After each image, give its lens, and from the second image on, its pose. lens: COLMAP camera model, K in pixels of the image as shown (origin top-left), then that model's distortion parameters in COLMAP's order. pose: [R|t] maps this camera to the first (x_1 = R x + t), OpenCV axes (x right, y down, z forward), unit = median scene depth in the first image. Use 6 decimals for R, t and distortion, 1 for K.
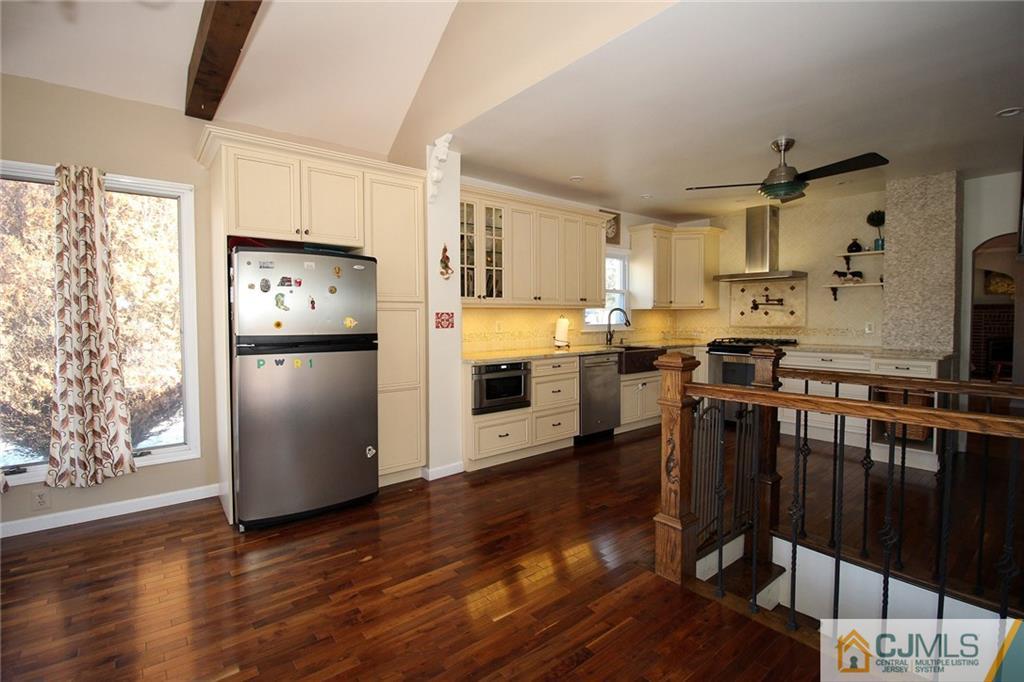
lens RADIAL K [[480.4, 0, 519.2], [0, 480.4, 336.4], [0, 0, 1]] dist [-0.024080, -0.001851]
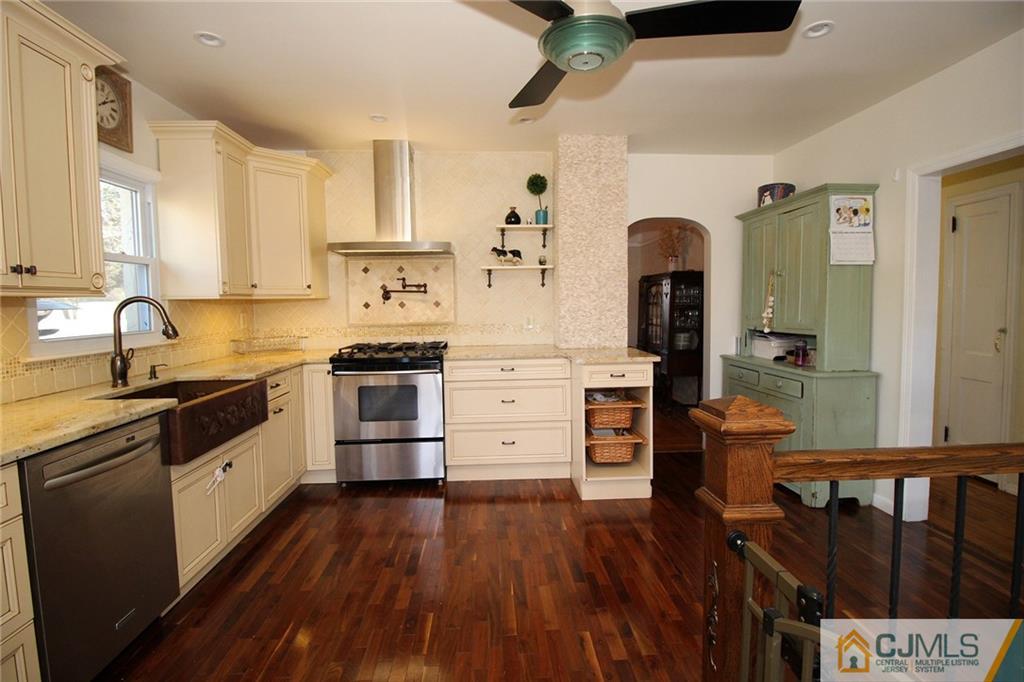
lens RADIAL K [[480.4, 0, 513.1], [0, 480.4, 333.1], [0, 0, 1]] dist [-0.024080, -0.001851]
pose [[0.609371, -0.054587, 0.791004, 0.073620], [0.044659, 0.998407, 0.034496, -0.025741], [-0.791626, 0.014305, 0.610838, 0.479726]]
